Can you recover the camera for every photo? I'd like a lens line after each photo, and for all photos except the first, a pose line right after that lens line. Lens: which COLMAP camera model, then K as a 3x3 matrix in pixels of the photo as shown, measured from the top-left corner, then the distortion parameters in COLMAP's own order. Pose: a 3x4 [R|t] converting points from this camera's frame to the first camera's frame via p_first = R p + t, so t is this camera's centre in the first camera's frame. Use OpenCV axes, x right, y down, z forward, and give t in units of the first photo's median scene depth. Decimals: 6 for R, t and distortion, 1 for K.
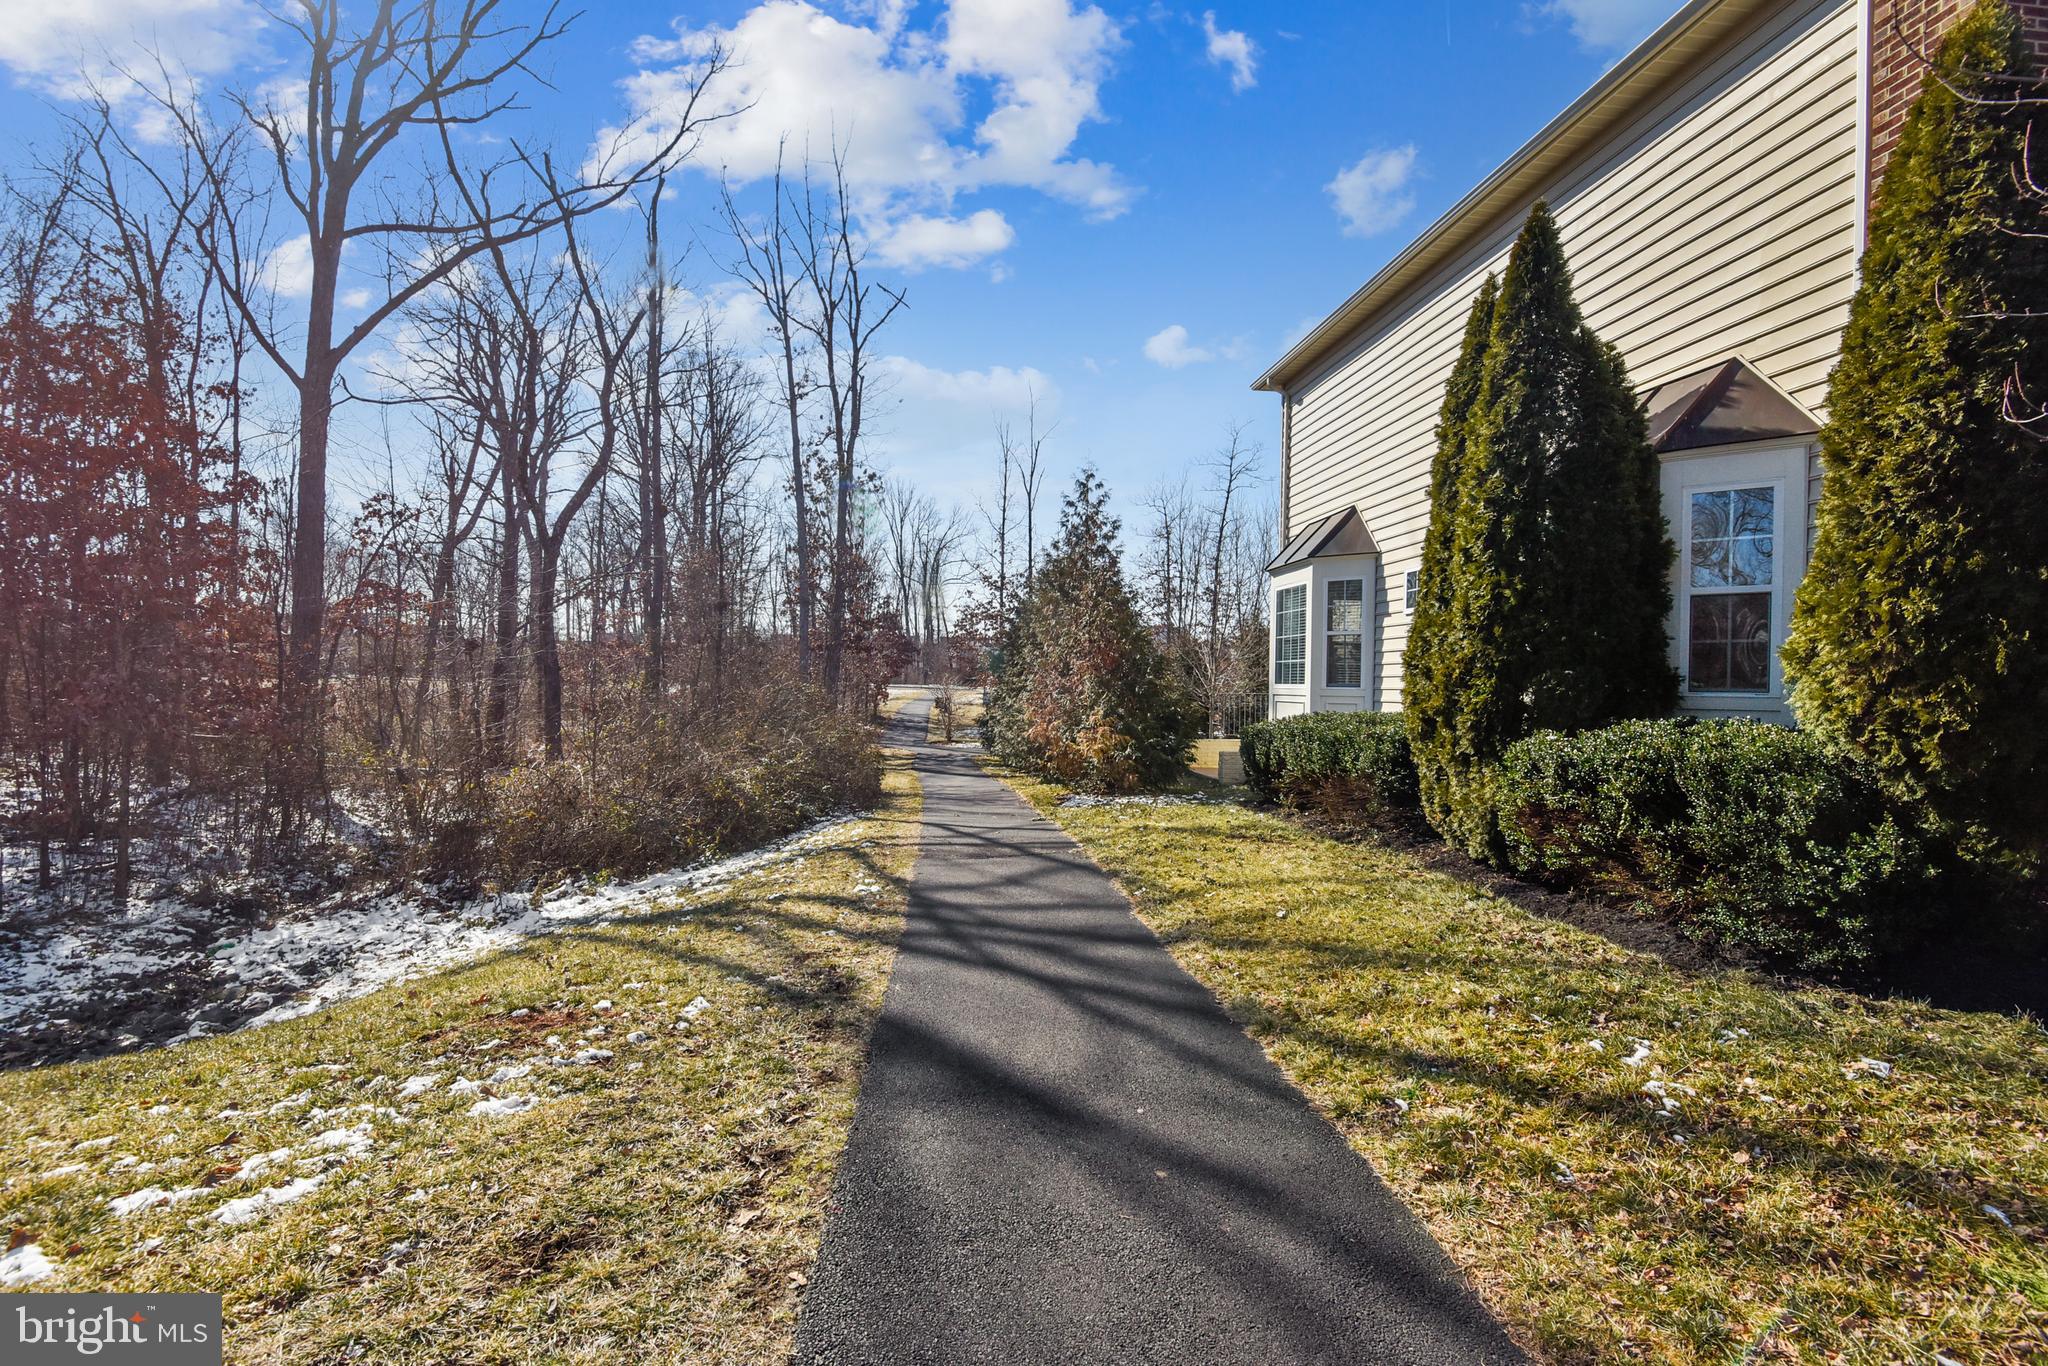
lens RADIAL K [[933.9, 0, 1024.0], [0, 933.9, 683.0], [0, 0, 1]] dist [0.002228, -0.010662]
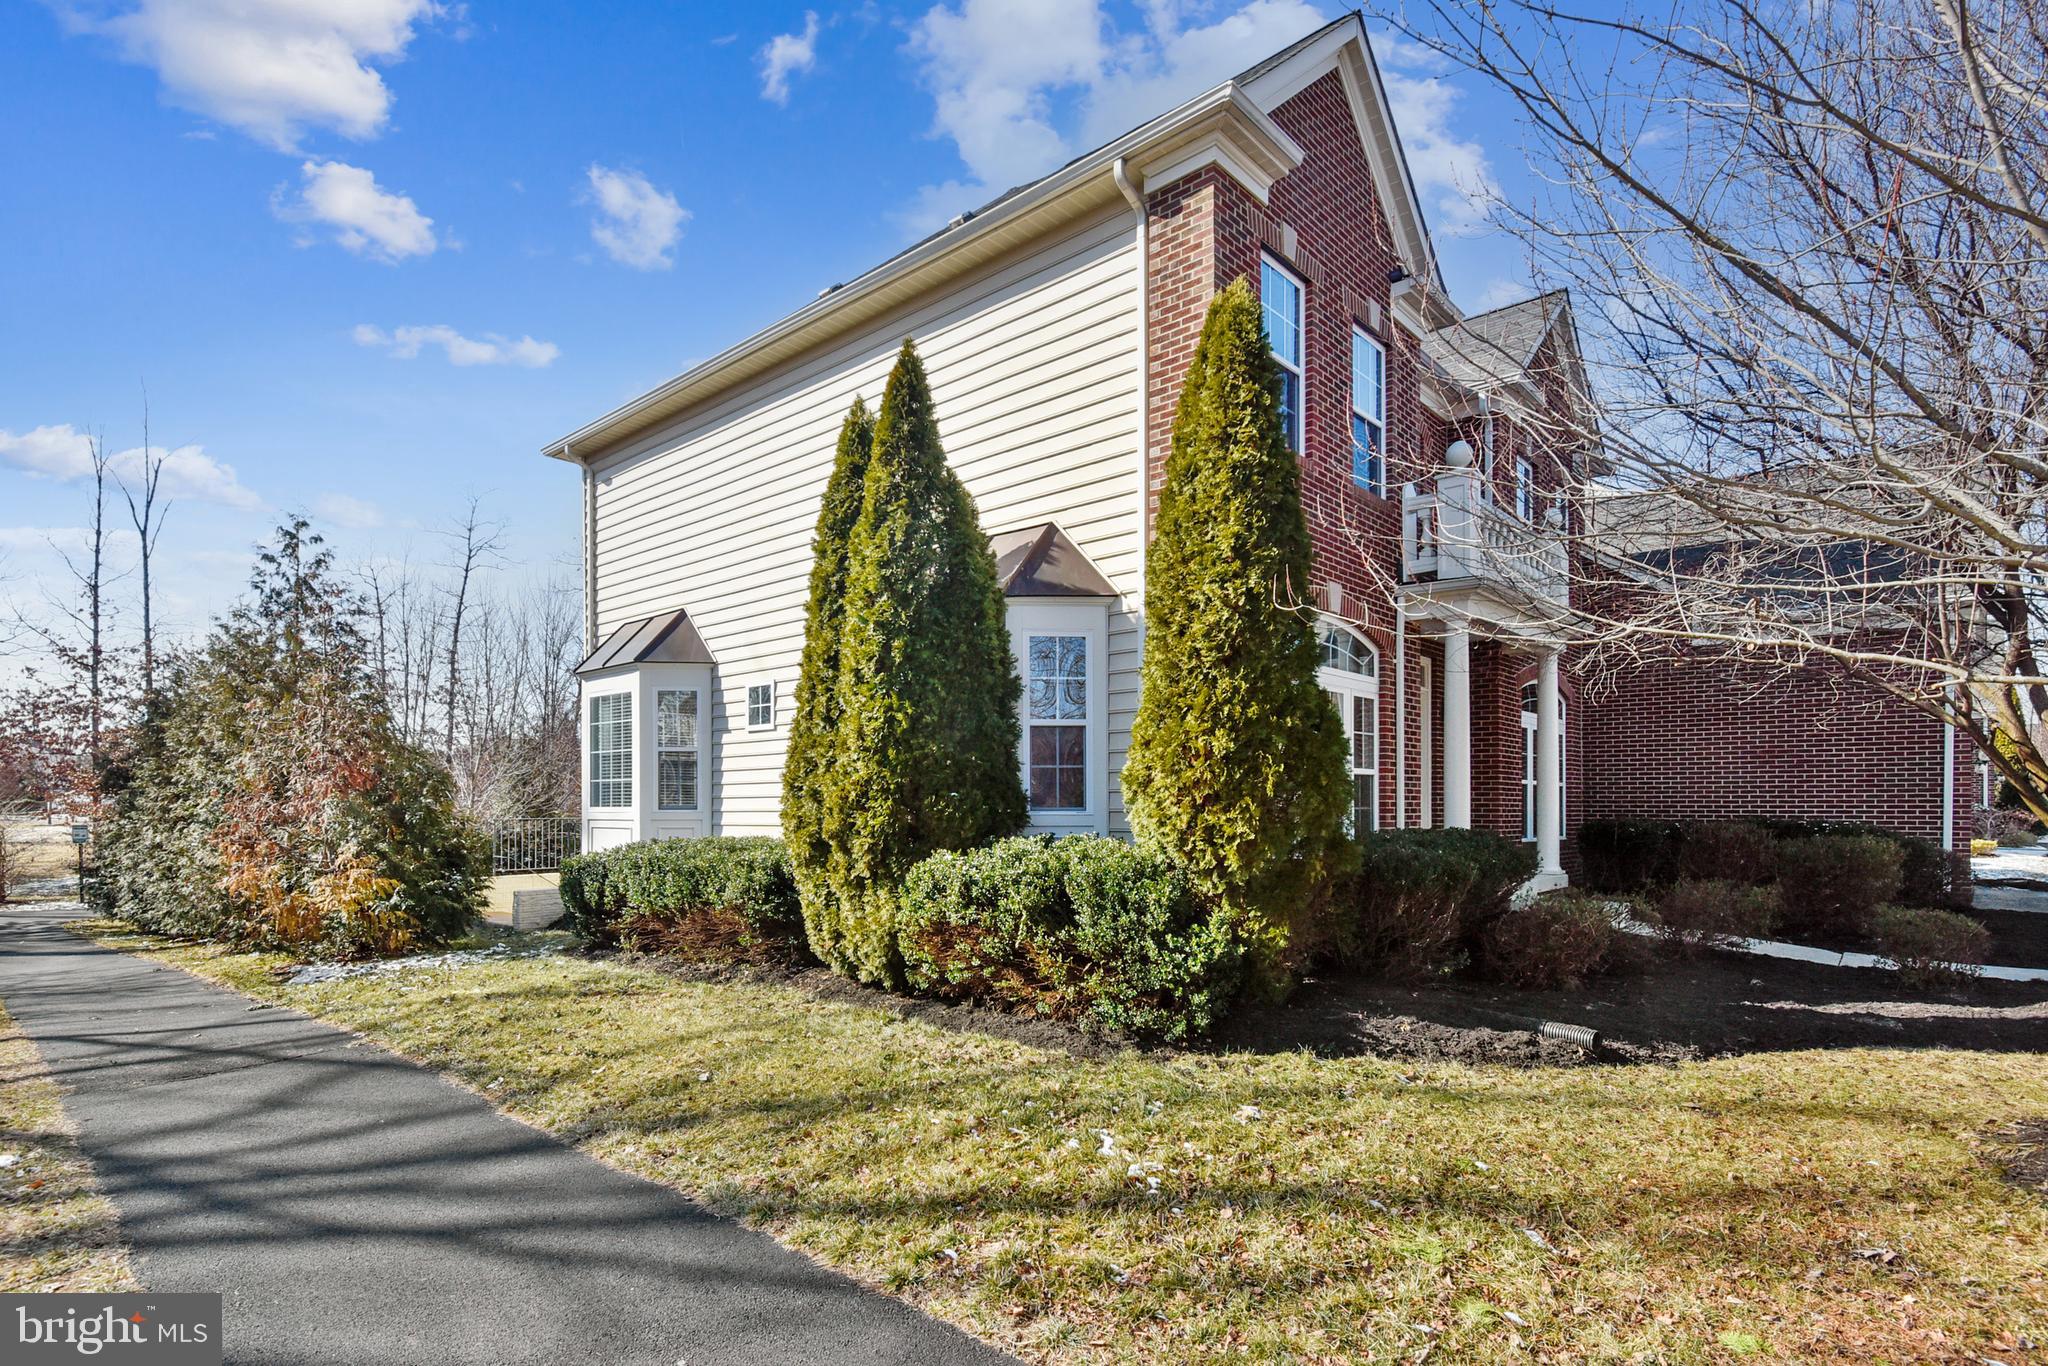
lens RADIAL K [[1022.6, 0, 1023.2], [0, 1022.6, 782.7], [0, 0, 1]] dist [0.040894, -0.037305]
pose [[0.749773, 0.001583, 0.661694, -0.124119], [0.010755, 0.999836, -0.014580, -0.007098], [-0.661608, 0.018048, 0.749633, 0.081035]]
